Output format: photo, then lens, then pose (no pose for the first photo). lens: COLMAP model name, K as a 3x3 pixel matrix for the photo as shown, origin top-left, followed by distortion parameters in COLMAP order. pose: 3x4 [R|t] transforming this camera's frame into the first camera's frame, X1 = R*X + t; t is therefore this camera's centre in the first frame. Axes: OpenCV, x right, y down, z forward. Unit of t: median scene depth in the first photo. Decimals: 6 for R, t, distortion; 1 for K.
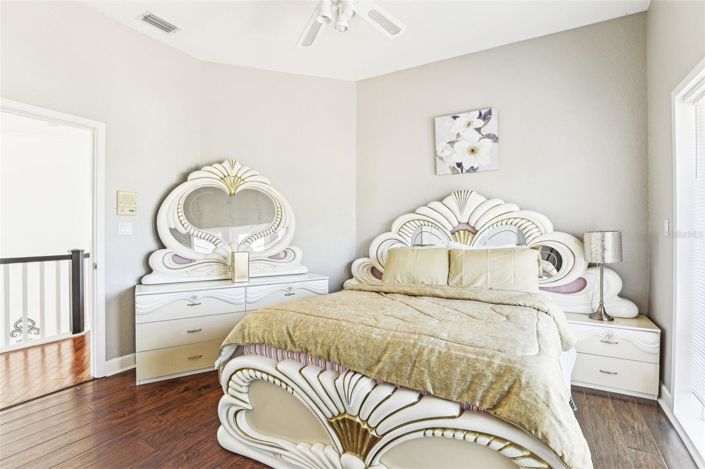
lens RADIAL K [[338.0, 0, 353.2], [0, 338.0, 233.5], [0, 0, 1]] dist [0.000861, 0.000067]
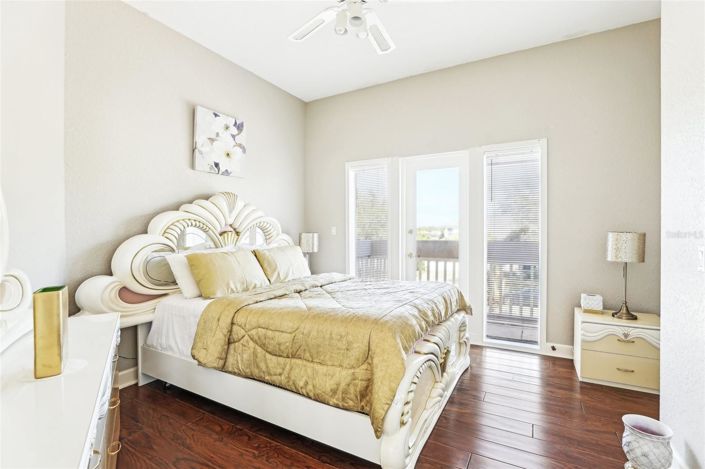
lens RADIAL K [[338.0, 0, 353.0], [0, 338.0, 234.2], [0, 0, 1]] dist [0.000861, 0.000067]
pose [[0.004200, -0.006013, 0.999973, -0.673474], [0.011751, 0.999913, 0.005963, -0.003980], [-0.999922, 0.011726, 0.004270, 0.614148]]
